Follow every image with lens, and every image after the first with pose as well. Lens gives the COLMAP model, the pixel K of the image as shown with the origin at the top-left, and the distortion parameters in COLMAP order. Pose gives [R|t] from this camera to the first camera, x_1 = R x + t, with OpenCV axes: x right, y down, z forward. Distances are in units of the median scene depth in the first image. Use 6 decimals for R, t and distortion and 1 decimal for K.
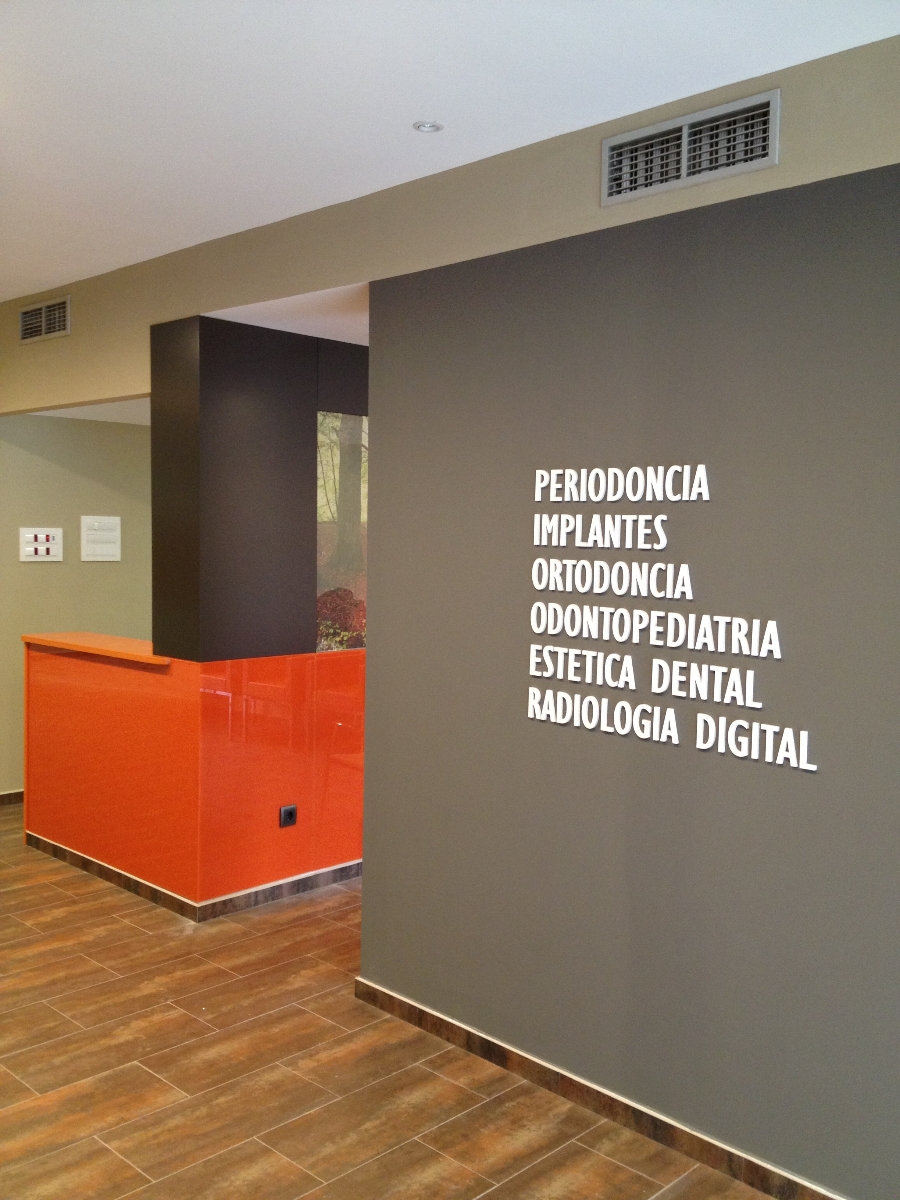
lens RADIAL K [[1123.4, 0, 450.0], [0, 1123.4, 600.0], [0, 0, 1]] dist [0.002521, 0.002205]
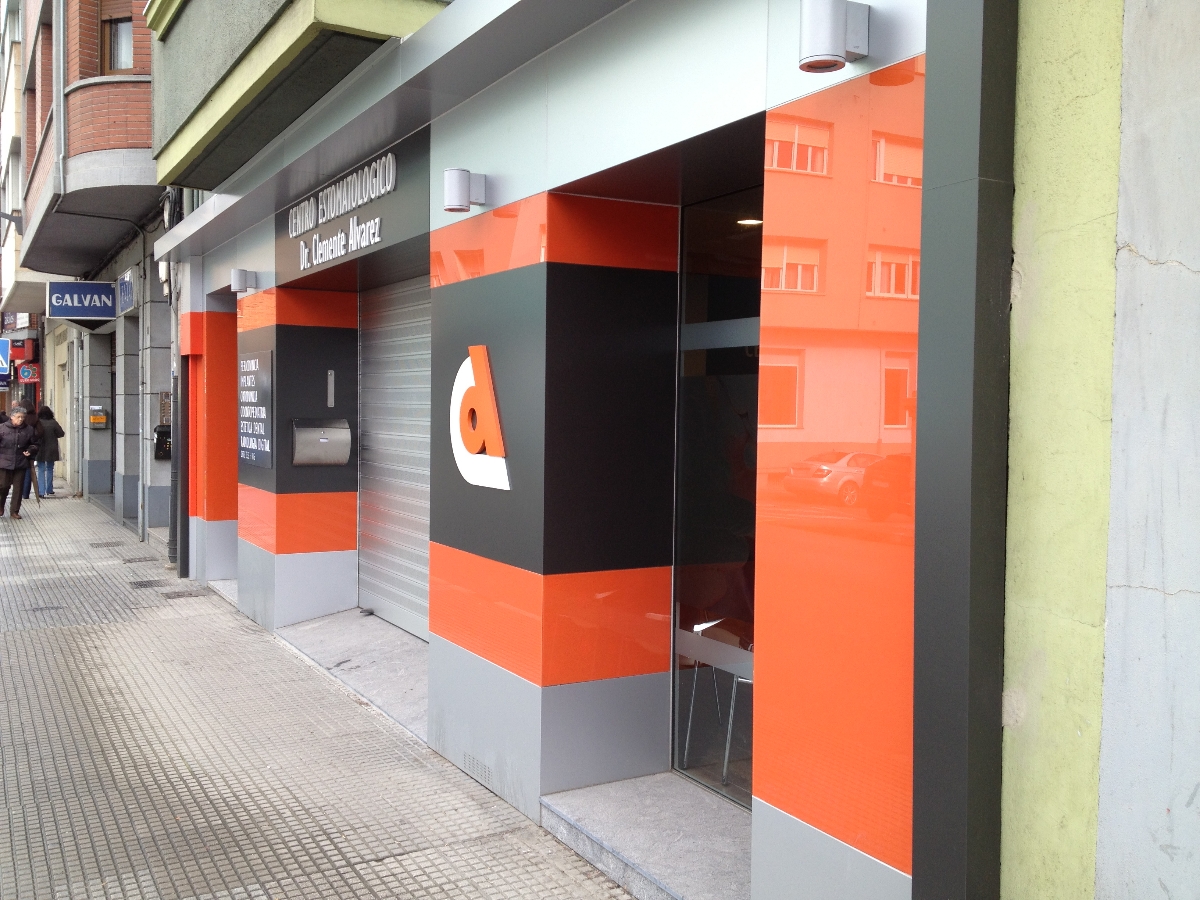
lens RADIAL K [[1123.4, 0, 600.0], [0, 1123.4, 450.0], [0, 0, 1]] dist [0.002521, 0.002205]
pose [[0.962227, 0.003875, -0.272220, 1.404039], [-0.011569, 0.999577, -0.026665, 0.144781], [0.272002, 0.028807, 0.961865, -1.226065]]
